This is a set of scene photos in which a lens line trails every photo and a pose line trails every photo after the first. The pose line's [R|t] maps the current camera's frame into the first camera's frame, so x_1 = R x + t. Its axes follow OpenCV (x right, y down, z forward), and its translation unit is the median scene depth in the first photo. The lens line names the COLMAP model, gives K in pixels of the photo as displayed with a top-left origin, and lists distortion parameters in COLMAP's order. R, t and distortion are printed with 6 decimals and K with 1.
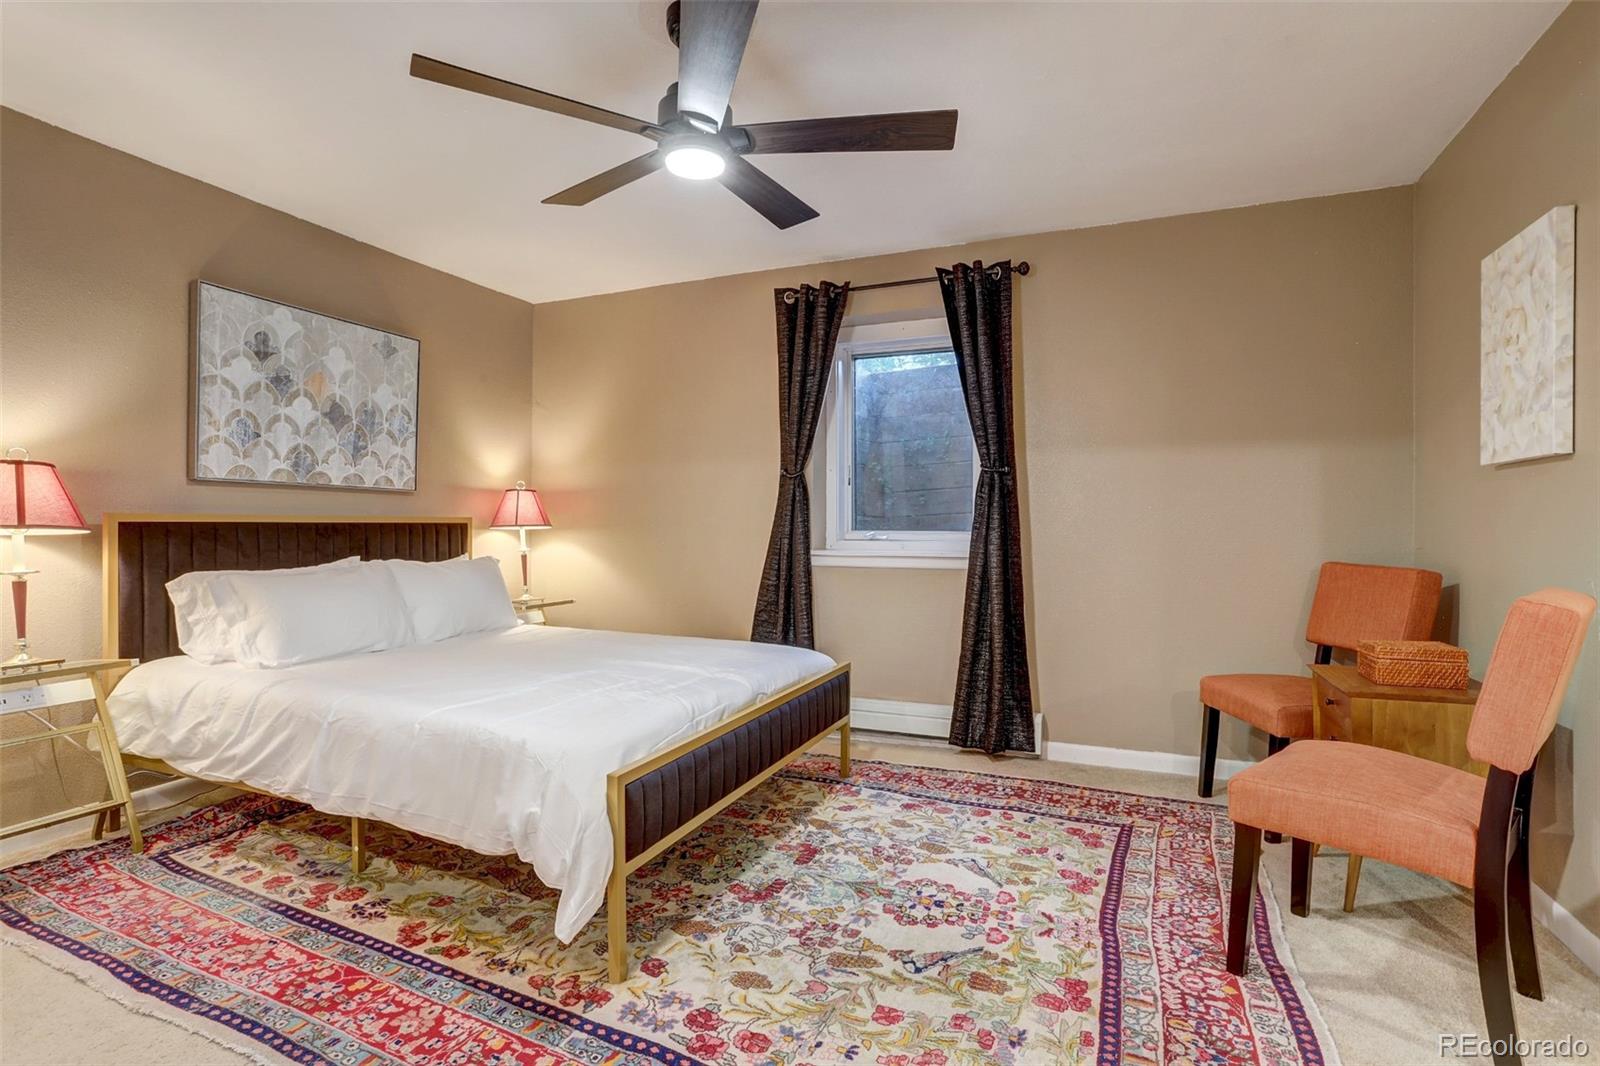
lens RADIAL K [[774.9, 0, 796.9], [0, 774.9, 522.1], [0, 0, 1]] dist [-0.044884, 0.017943]
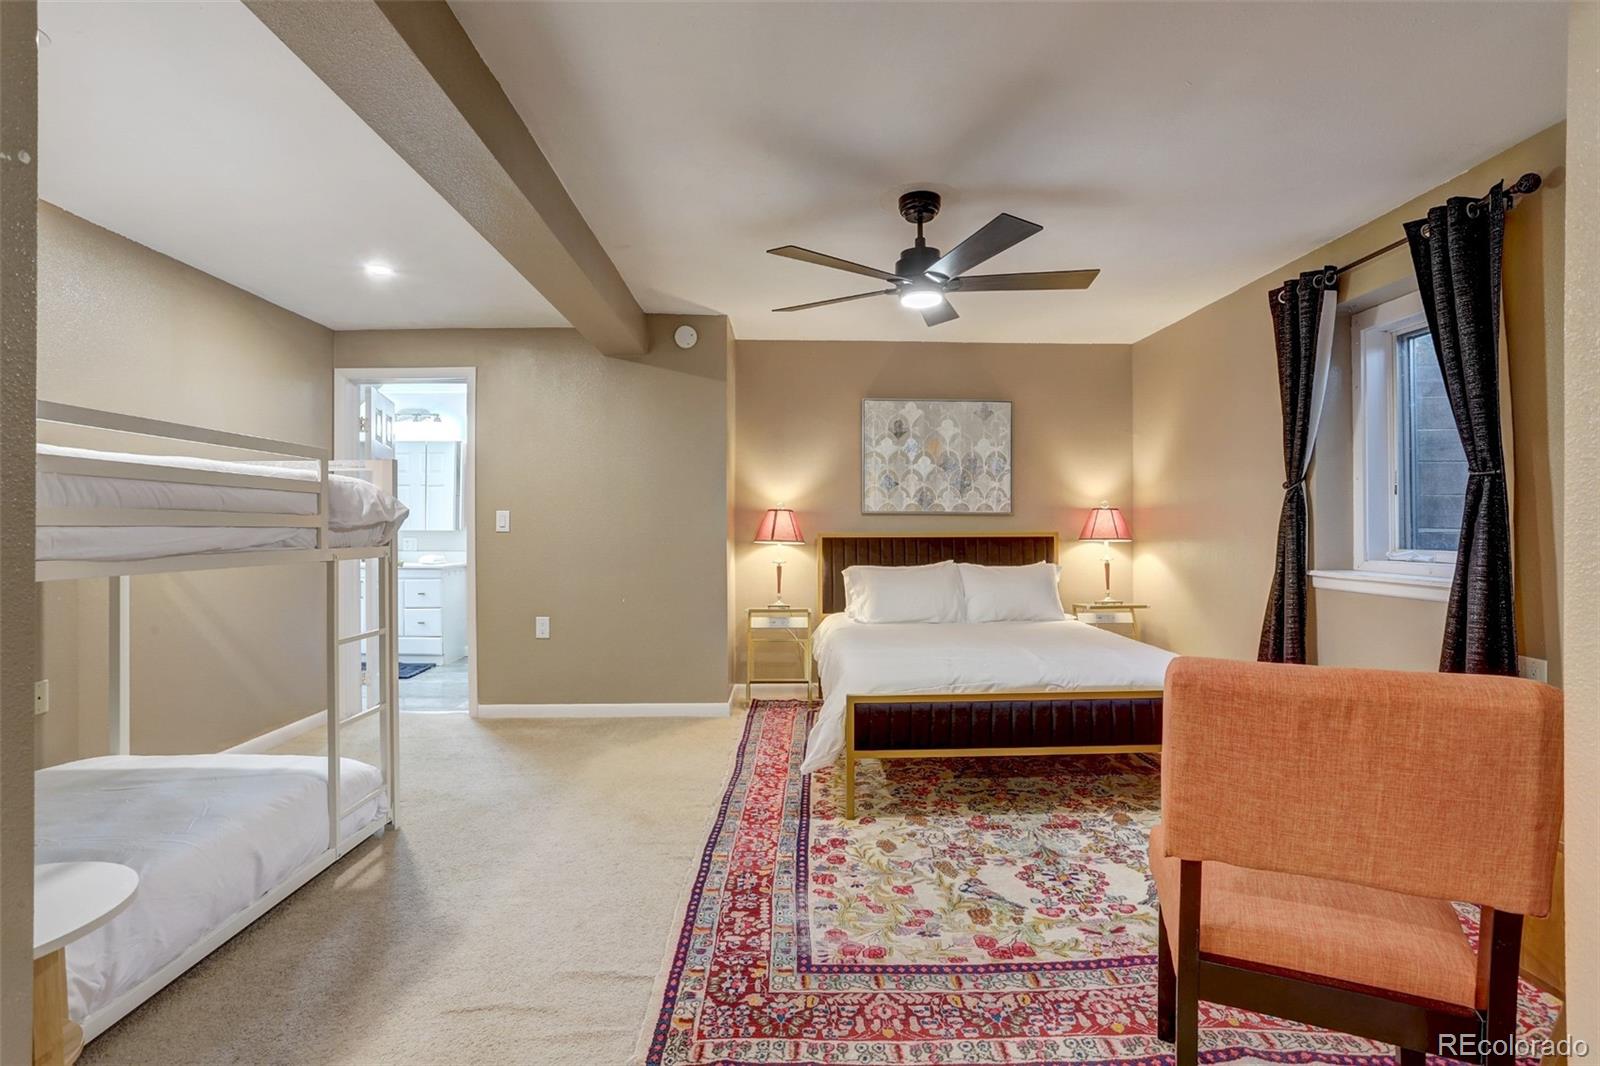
lens RADIAL K [[774.9, 0, 802.5], [0, 774.9, 529.5], [0, 0, 1]] dist [-0.044884, 0.017943]
pose [[0.416689, 0.000304, -0.909049, 0.805101], [0.007128, 0.999968, 0.003602, -0.026074], [0.909021, -0.007981, 0.416673, 0.132140]]
